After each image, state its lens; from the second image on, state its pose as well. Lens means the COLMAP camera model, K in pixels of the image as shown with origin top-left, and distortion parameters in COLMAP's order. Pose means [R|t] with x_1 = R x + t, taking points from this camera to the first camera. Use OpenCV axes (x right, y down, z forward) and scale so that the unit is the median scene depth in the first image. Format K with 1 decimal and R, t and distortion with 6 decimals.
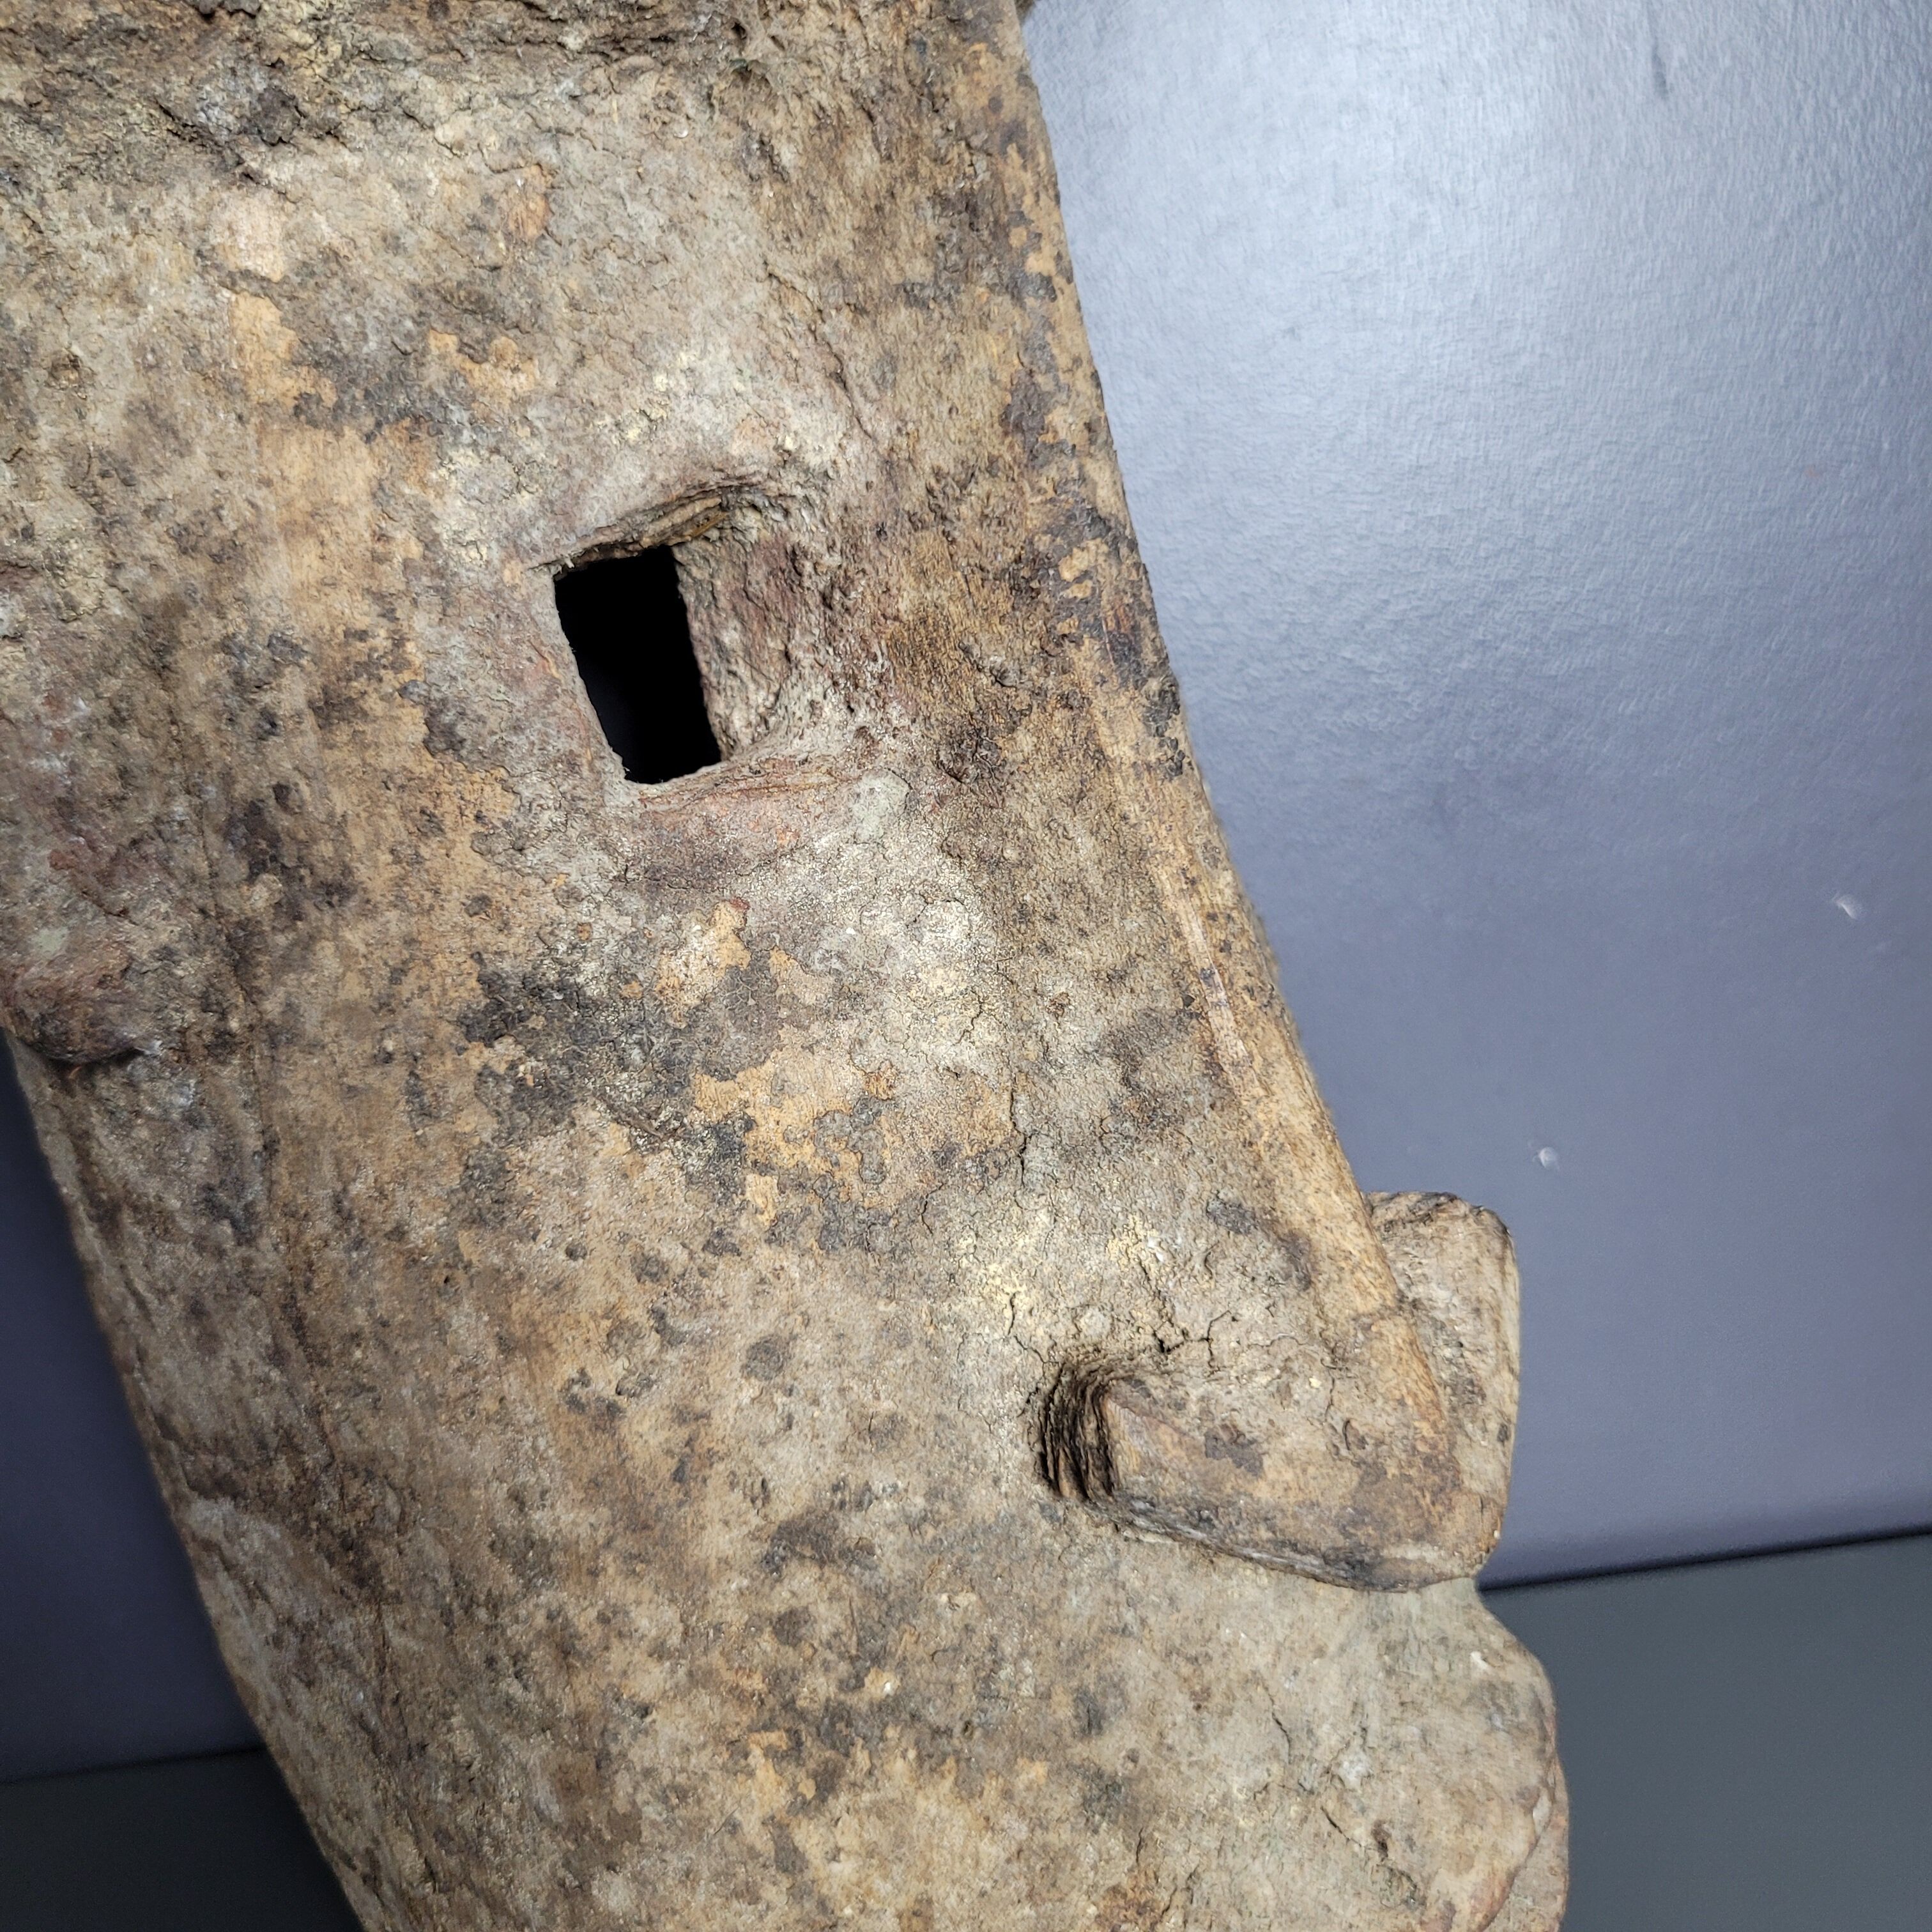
lens RADIAL K [[2043.5, 0, 920.5], [0, 2043.5, 948.8], [0, 0, 1]] dist [0.000321, 0.000000]
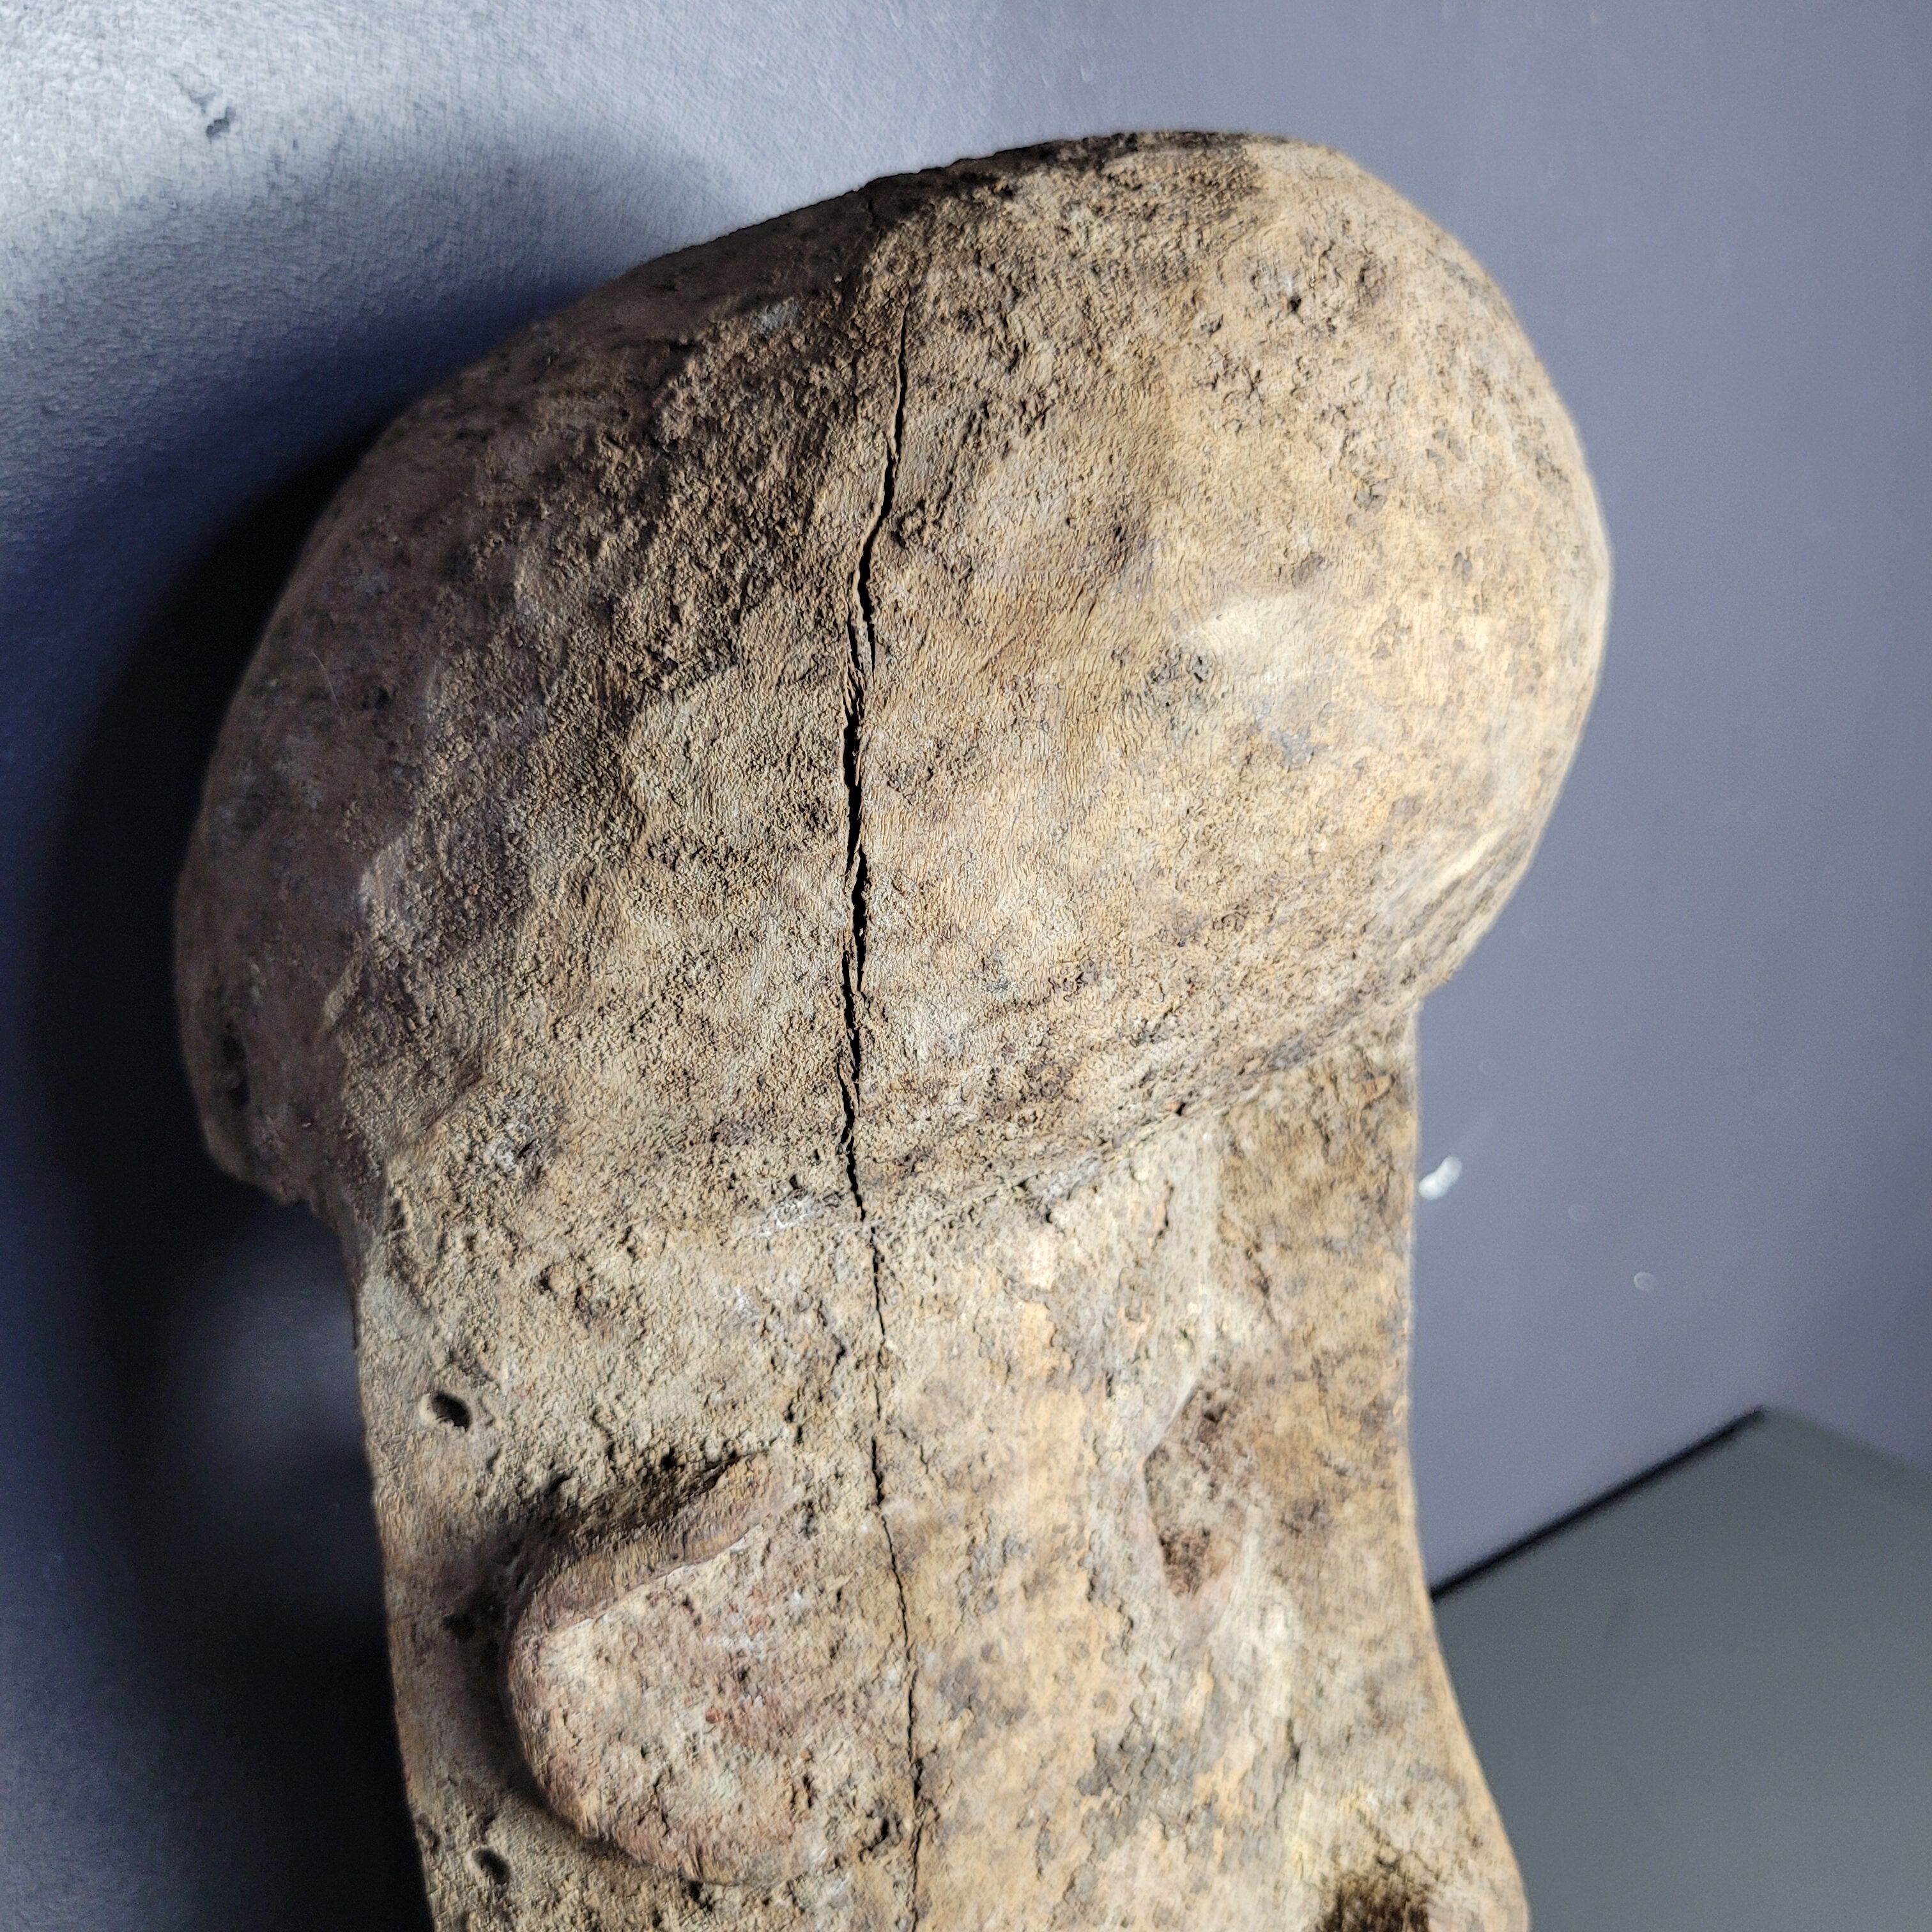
lens RADIAL K [[2043.5, 0, 979.1], [0, 2043.5, 956.6], [0, 0, 1]] dist [0.000321, 0.000000]
pose [[0.739176, -0.007786, 0.673468, -1.186756], [0.008407, 0.999962, 0.002333, -0.520341], [-0.673460, 0.003938, 0.739213, 0.030204]]
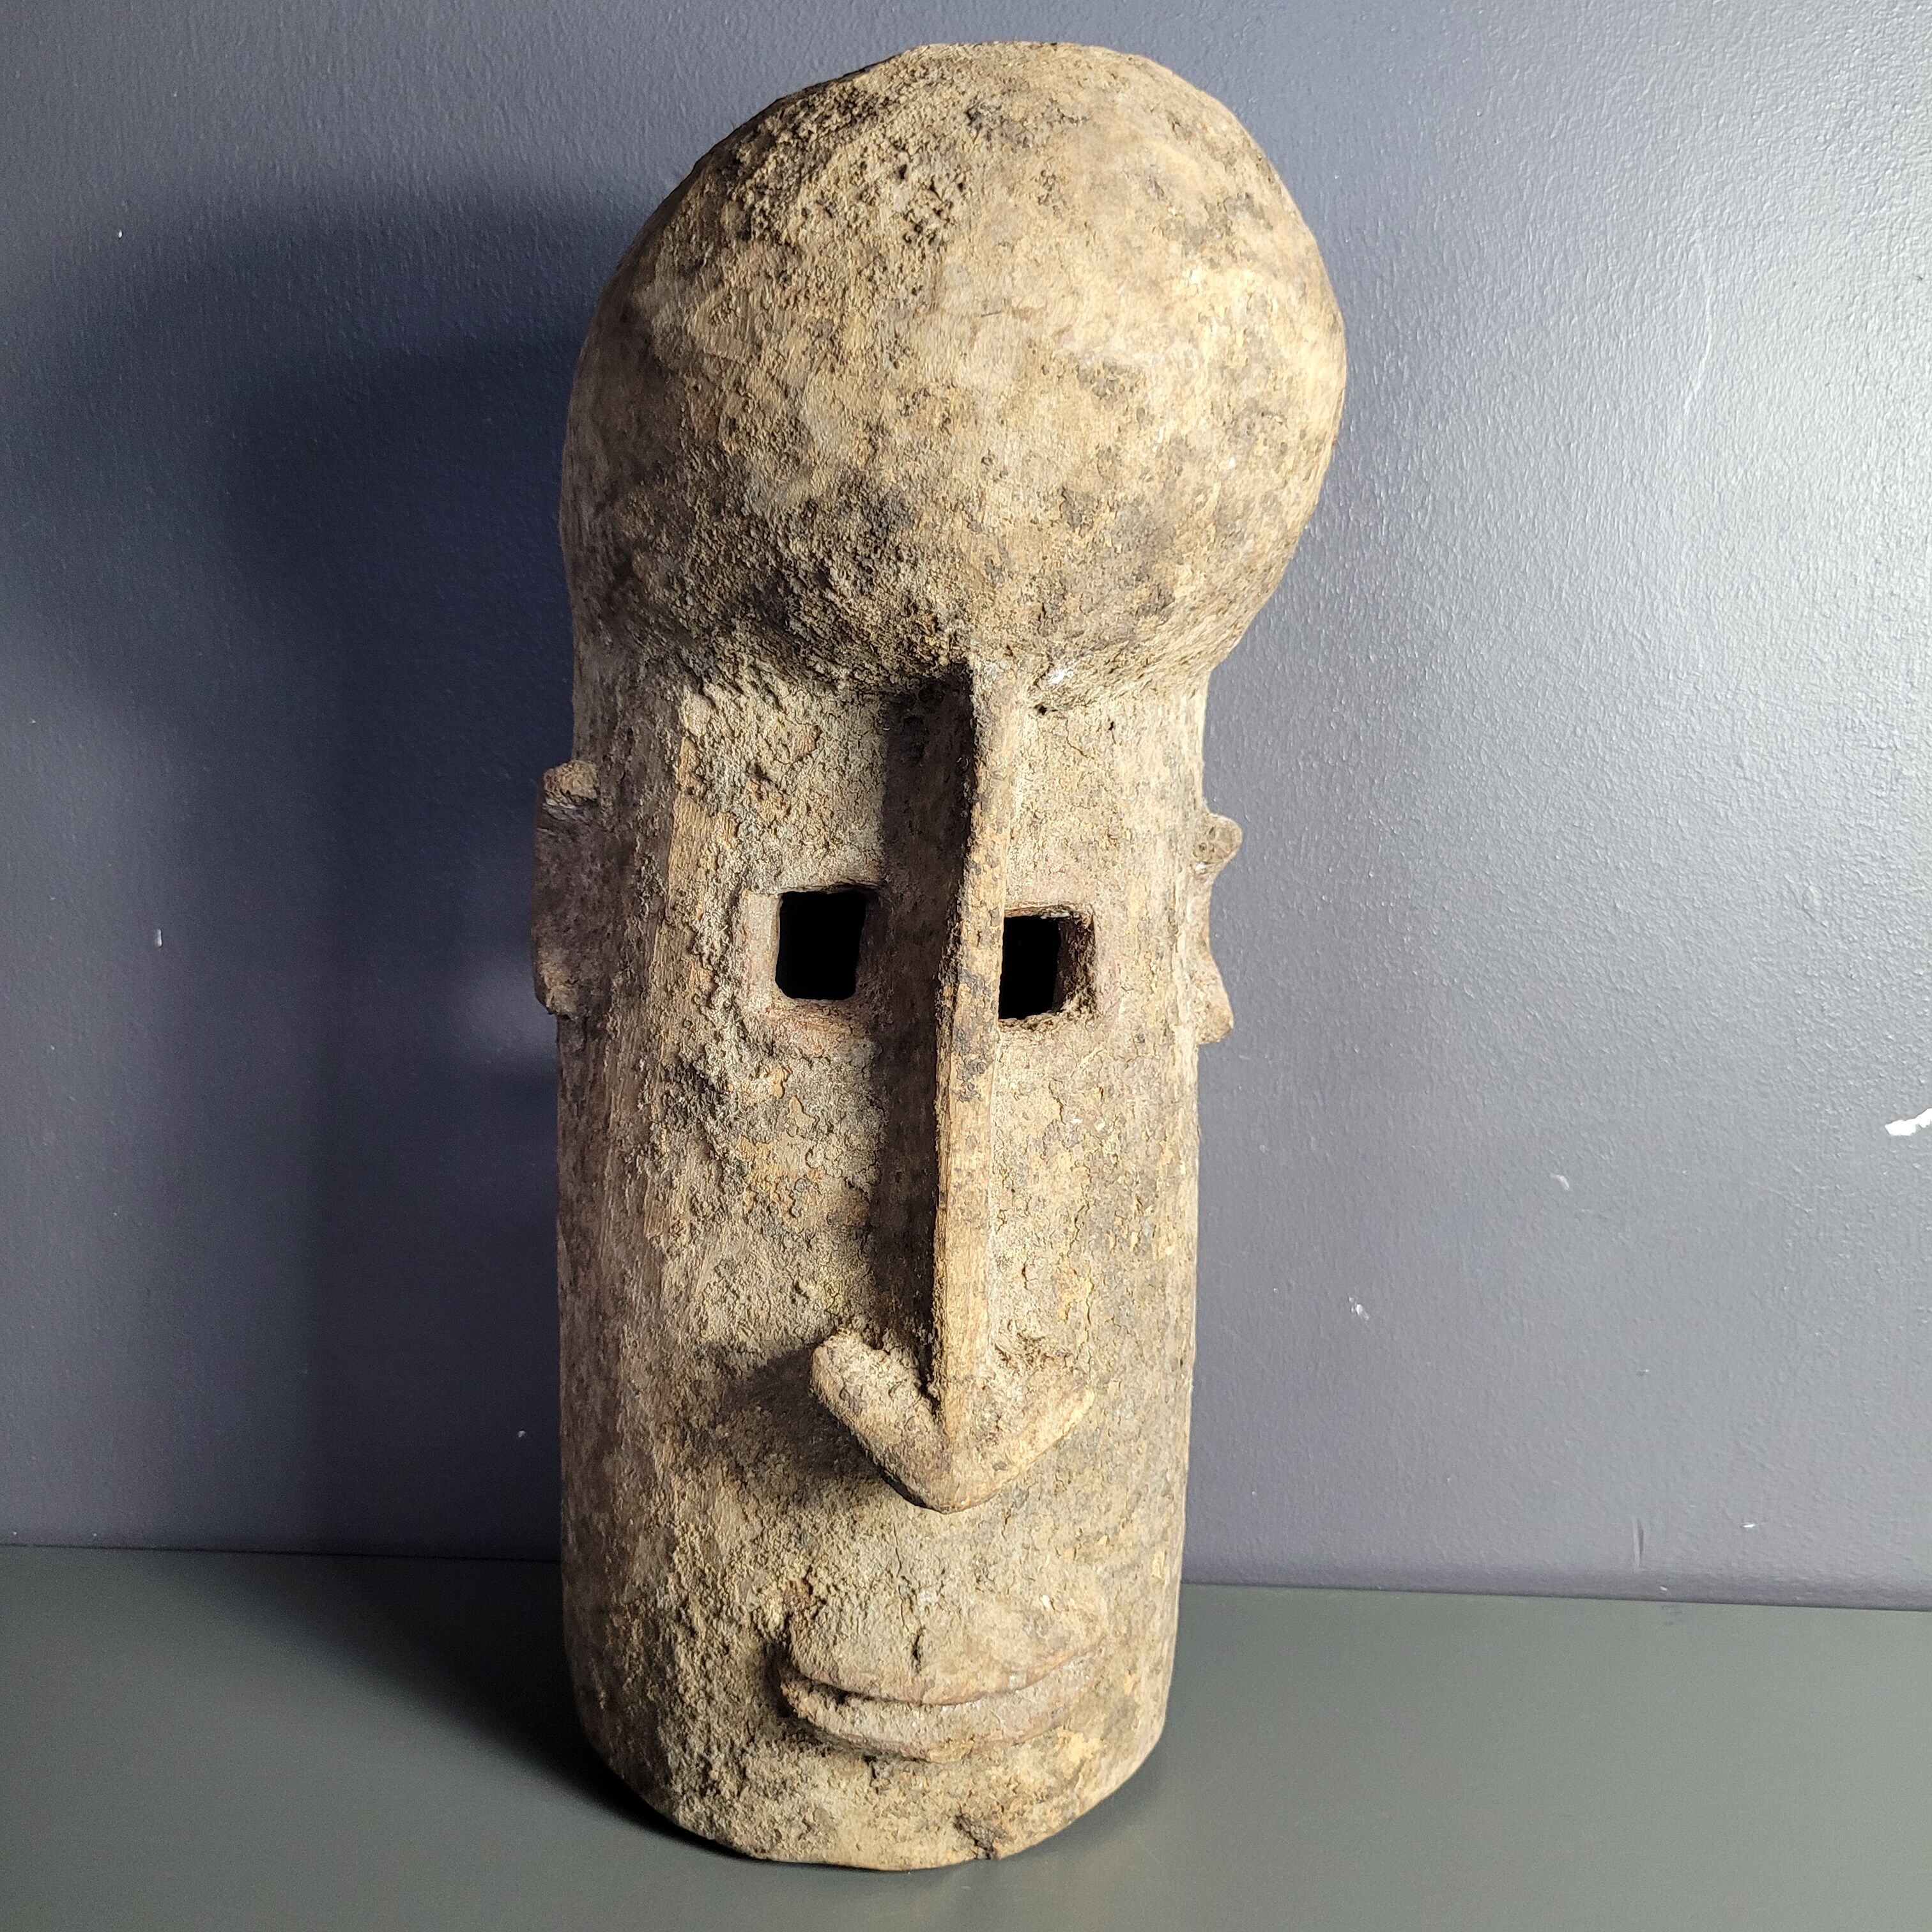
lens RADIAL K [[2043.5, 0, 964.1], [0, 2043.5, 981.1], [0, 0, 1]] dist [0.000321, 0.000000]
pose [[0.831171, 0.385730, -0.400458, 0.886112], [-0.365405, 0.921799, 0.129482, -0.451810], [0.419087, 0.038707, 0.907121, -0.864575]]
